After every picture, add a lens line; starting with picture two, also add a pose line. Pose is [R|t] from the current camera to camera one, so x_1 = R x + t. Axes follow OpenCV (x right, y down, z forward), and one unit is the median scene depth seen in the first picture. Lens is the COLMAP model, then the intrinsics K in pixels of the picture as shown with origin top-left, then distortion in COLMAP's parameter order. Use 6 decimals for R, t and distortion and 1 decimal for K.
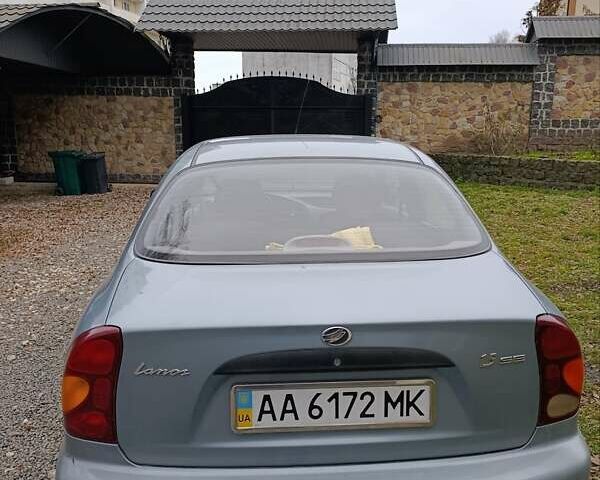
lens RADIAL K [[549.4, 0, 300.0], [0, 549.4, 240.3], [0, 0, 1]] dist [-0.019022, 0.000000]
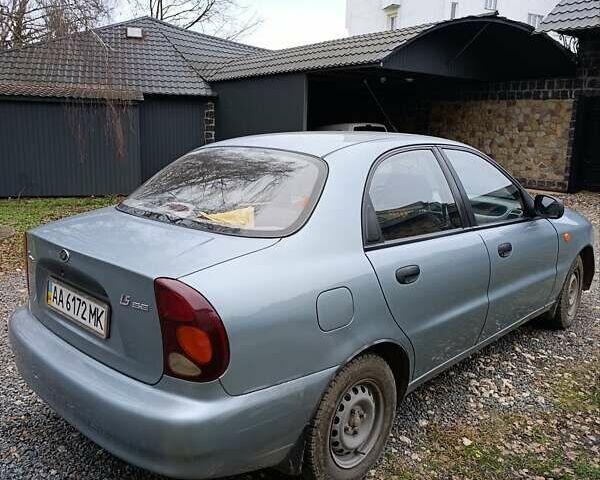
lens RADIAL K [[549.4, 0, 300.3], [0, 549.4, 239.3], [0, 0, 1]] dist [-0.019022, 0.000000]
pose [[0.648977, 0.150255, -0.745824, 0.196850], [-0.157870, 0.985563, 0.061182, -0.009149], [0.744249, 0.078038, 0.663328, 0.054385]]
